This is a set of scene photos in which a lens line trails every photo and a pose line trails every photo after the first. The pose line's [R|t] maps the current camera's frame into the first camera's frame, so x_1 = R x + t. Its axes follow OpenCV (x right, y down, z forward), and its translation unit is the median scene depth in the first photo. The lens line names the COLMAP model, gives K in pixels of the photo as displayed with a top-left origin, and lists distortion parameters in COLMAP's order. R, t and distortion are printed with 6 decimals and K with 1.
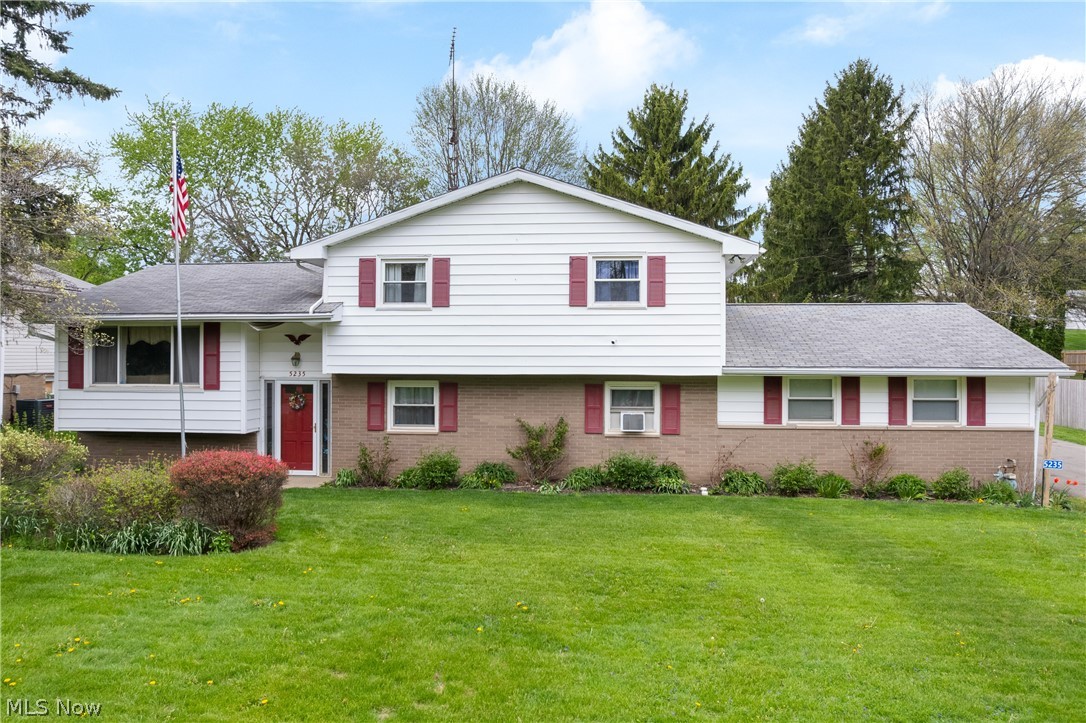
lens RADIAL K [[789.8, 0, 543.0], [0, 789.8, 361.5], [0, 0, 1]] dist [-0.047368, 0.002910]
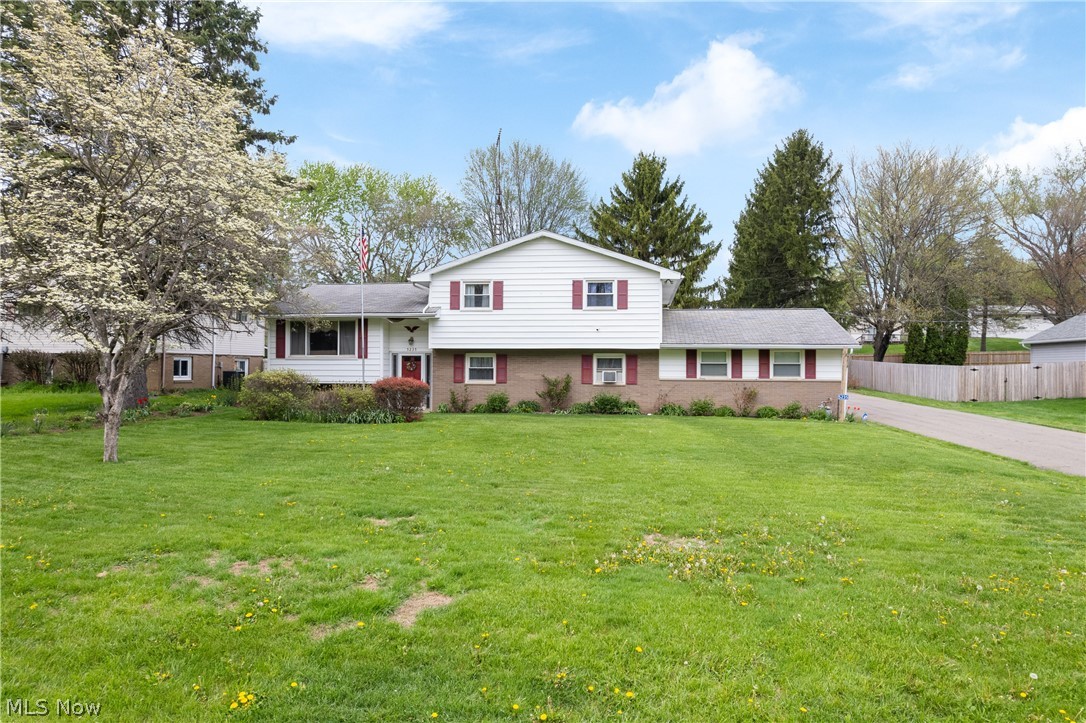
lens RADIAL K [[693.2, 0, 543.0], [0, 693.2, 361.5], [0, 0, 1]] dist [-0.060361, 0.000480]
pose [[0.999597, 0.002230, -0.028303, 0.011831], [-0.002529, 0.999941, -0.010551, 0.058809], [0.028277, 0.010618, 0.999544, -0.497057]]
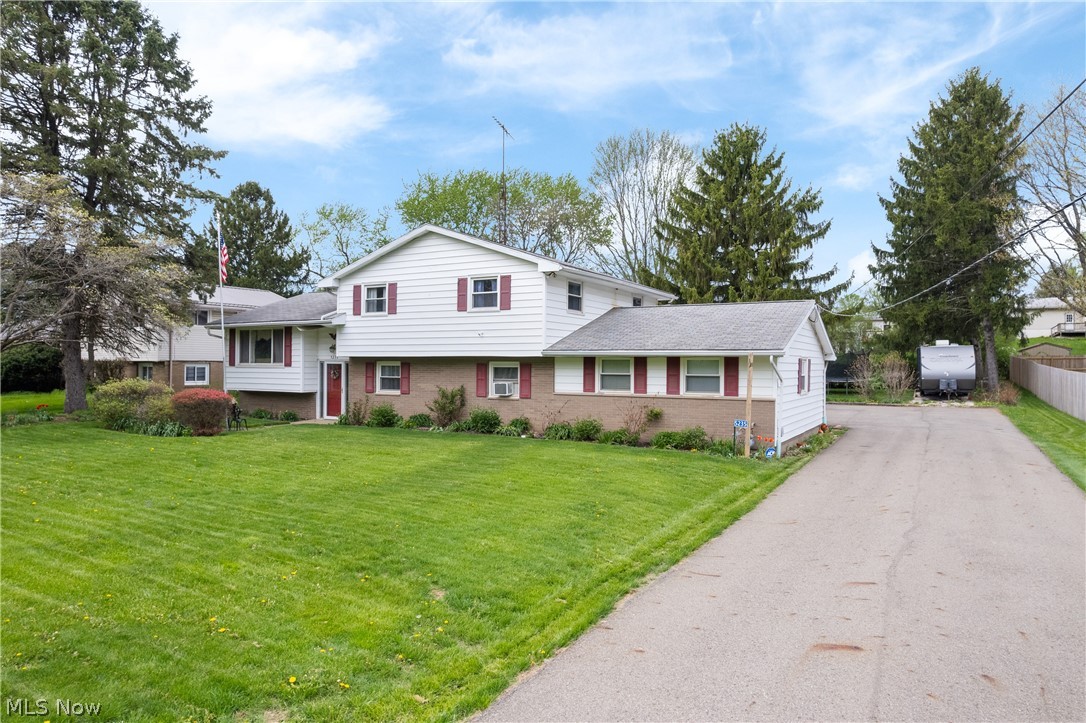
lens RADIAL K [[693.2, 0, 543.0], [0, 693.2, 361.5], [0, 0, 1]] dist [-0.060361, 0.000480]
pose [[0.917931, 0.001529, -0.396737, 0.681737], [-0.003658, 0.999983, -0.004610, 0.030614], [0.396723, 0.005683, 0.917921, -0.147472]]
